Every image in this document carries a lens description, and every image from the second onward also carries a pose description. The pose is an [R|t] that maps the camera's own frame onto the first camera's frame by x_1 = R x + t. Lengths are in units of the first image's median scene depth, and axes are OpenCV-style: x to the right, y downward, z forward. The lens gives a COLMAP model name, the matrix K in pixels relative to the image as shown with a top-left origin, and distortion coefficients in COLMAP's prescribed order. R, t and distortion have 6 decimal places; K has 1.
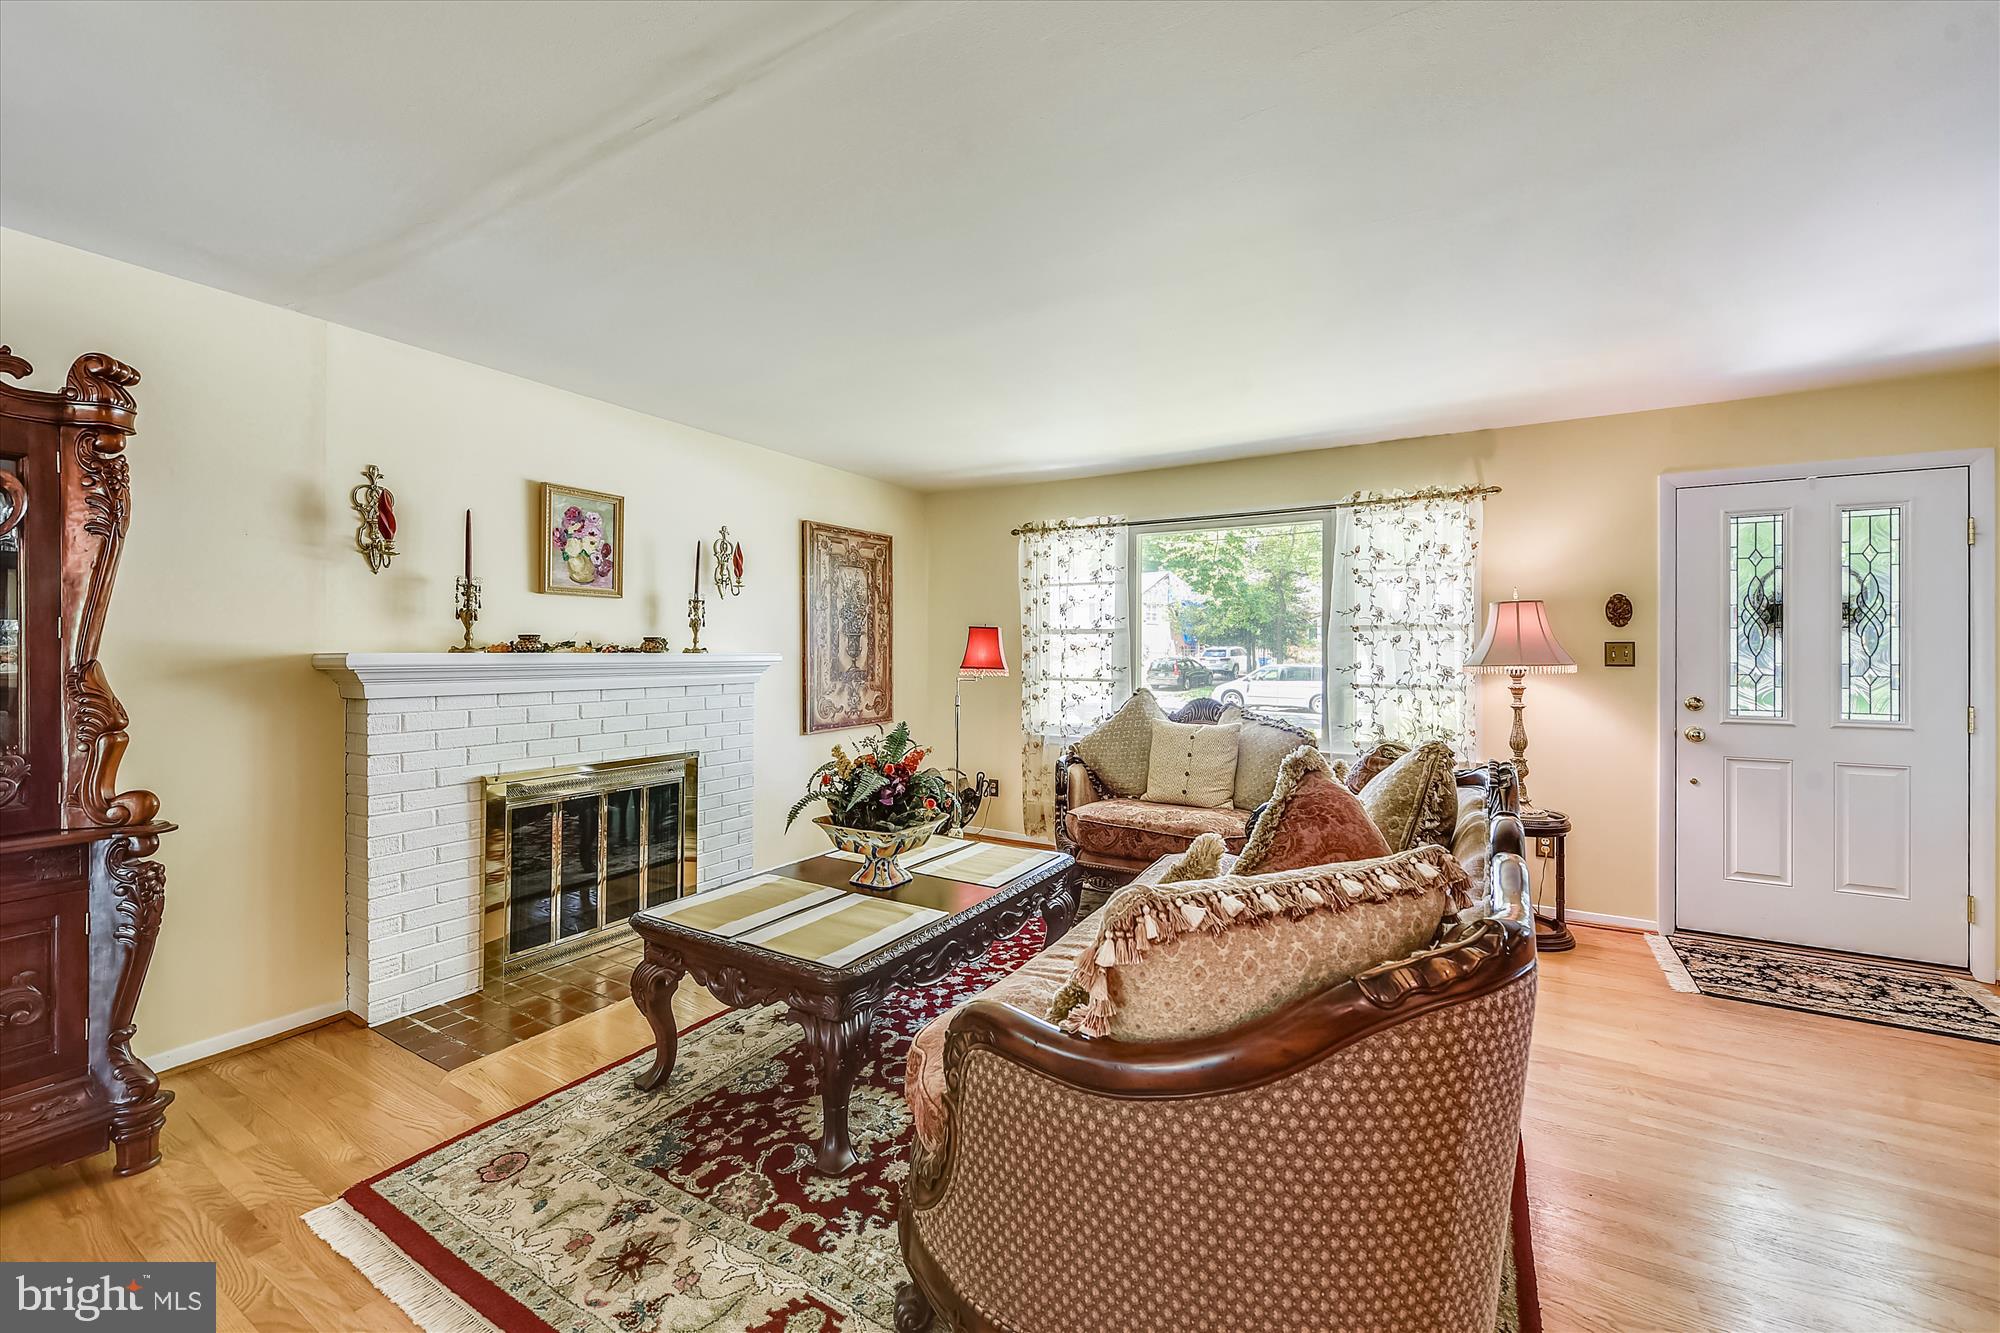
lens RADIAL K [[812.5, 0, 998.1], [0, 812.5, 643.2], [0, 0, 1]] dist [-0.000202, -0.000122]
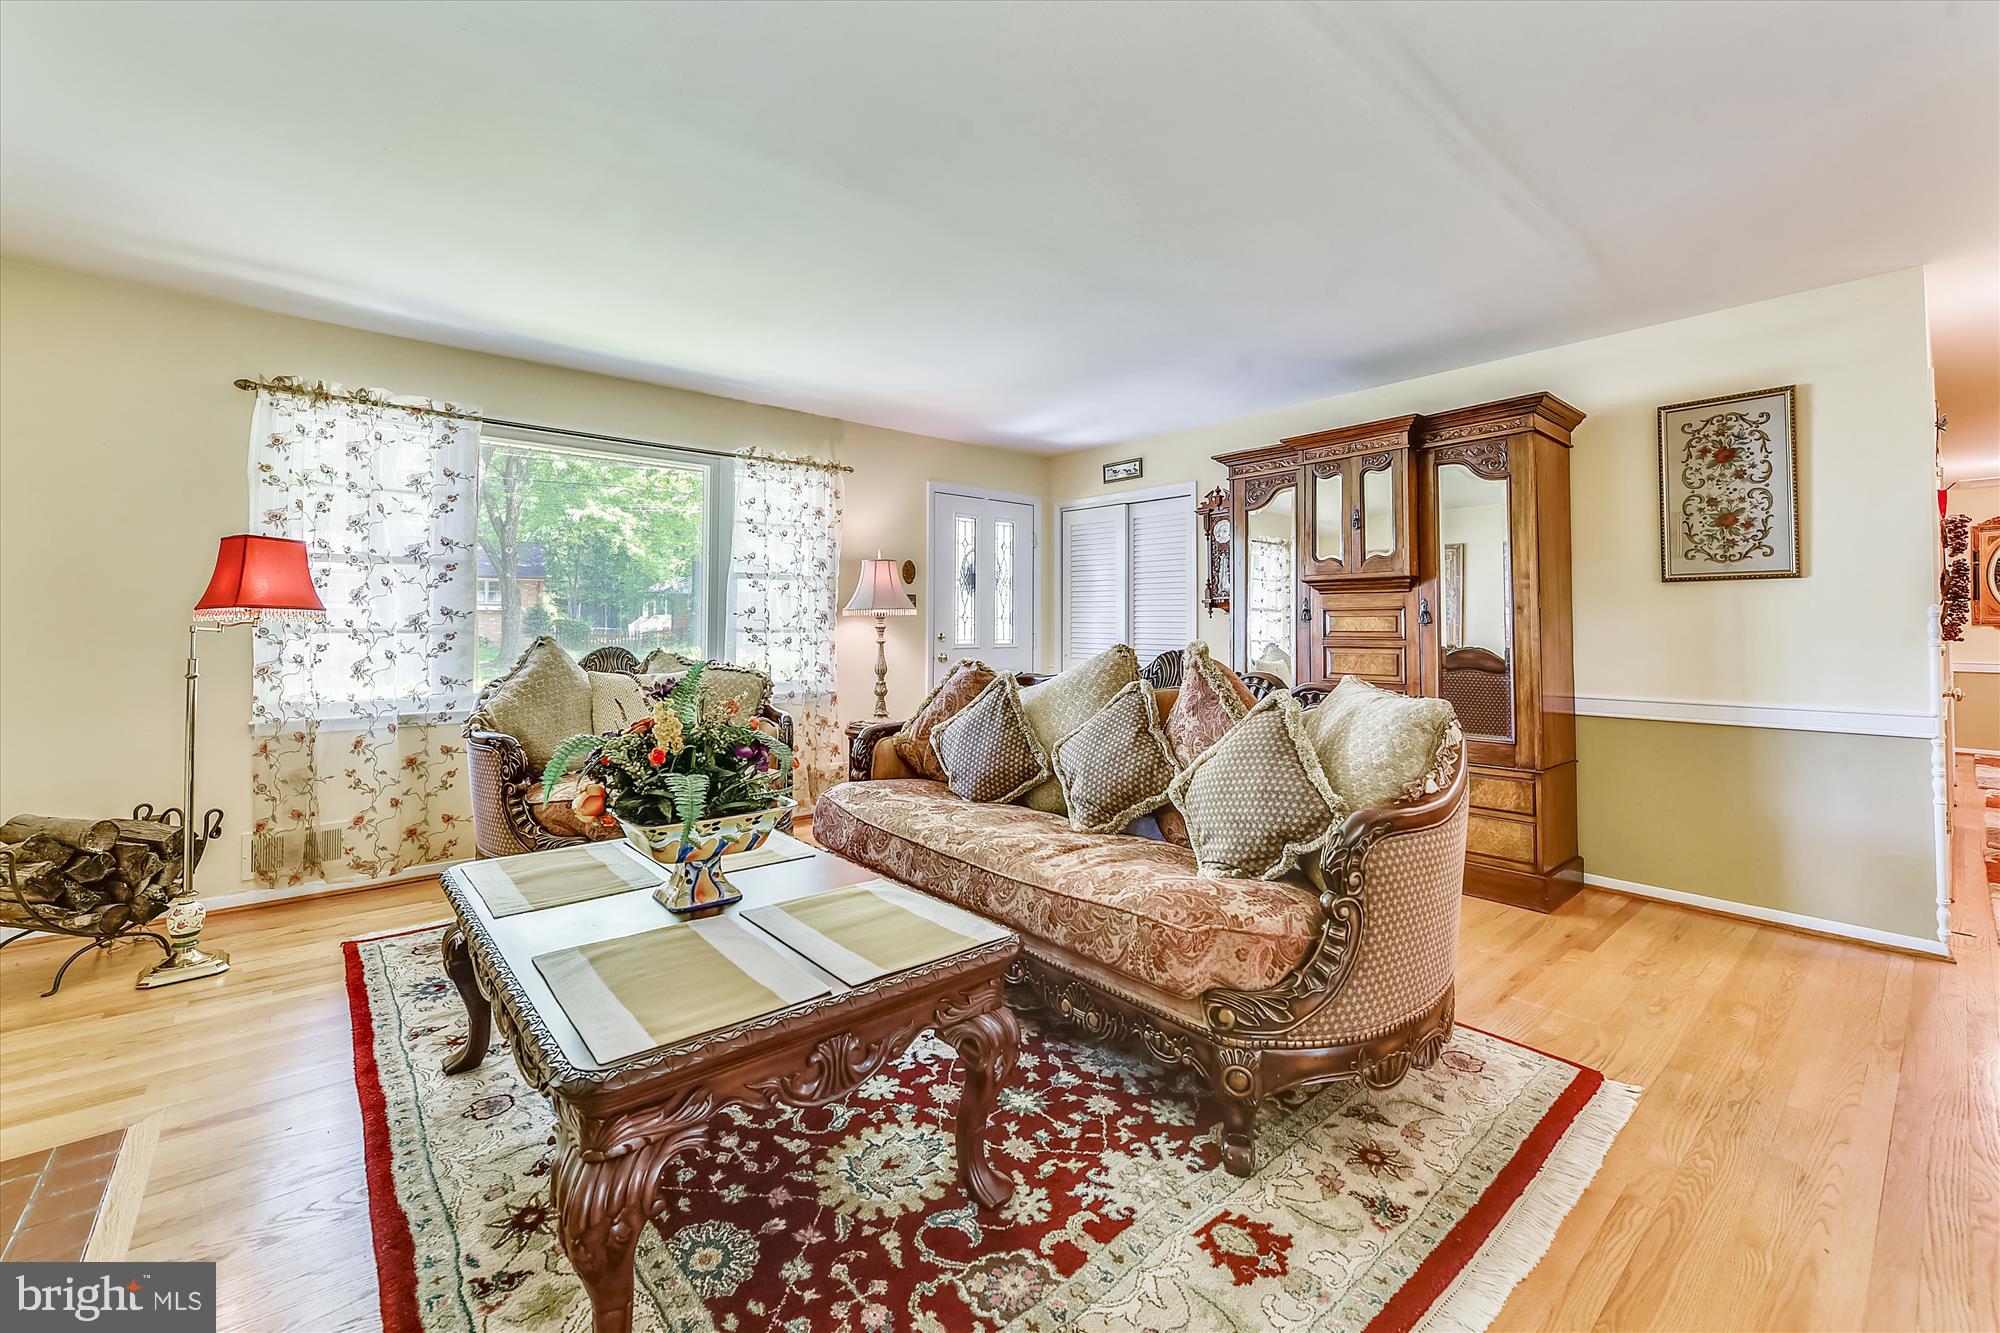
lens RADIAL K [[829.7, 0, 1004.0], [0, 829.7, 604.0], [0, 0, 1]] dist [0.001408, -0.000034]
pose [[0.306316, 0.025790, 0.951580, -0.654475], [-0.008825, 0.999667, -0.024252, 0.057742], [-0.951889, -0.000969, 0.306442, 0.490949]]
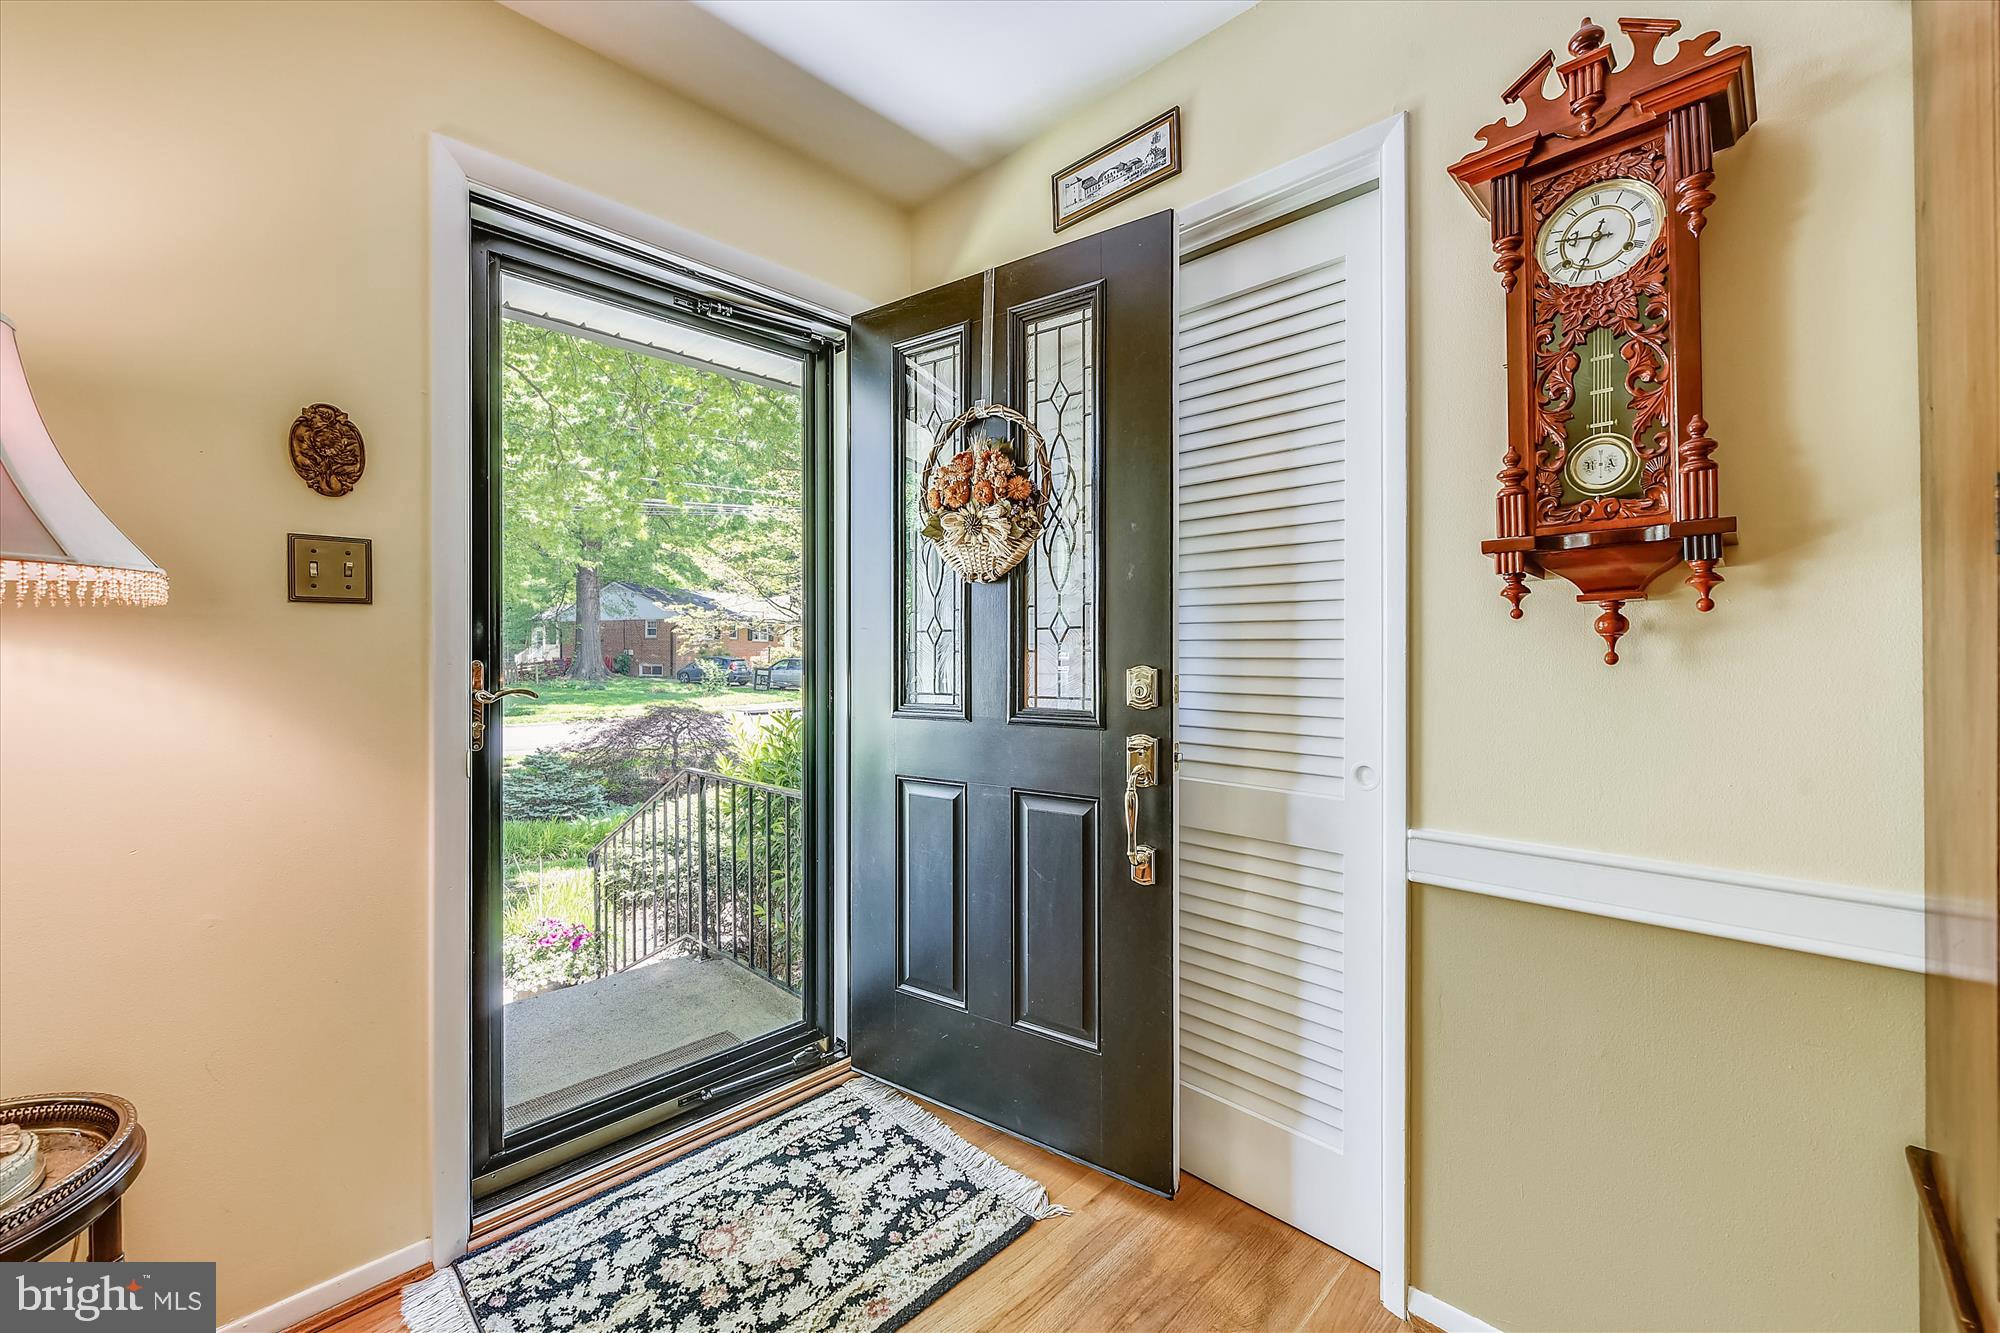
lens RADIAL K [[784.8, 0, 997.3], [0, 784.8, 648.1], [0, 0, 1]] dist [-0.000859, -0.000048]
pose [[0.238955, 0.001223, 0.971030, 0.590111], [0.001715, 0.999997, -0.001682, 0.054921], [-0.971029, 0.002067, 0.238953, 0.748893]]
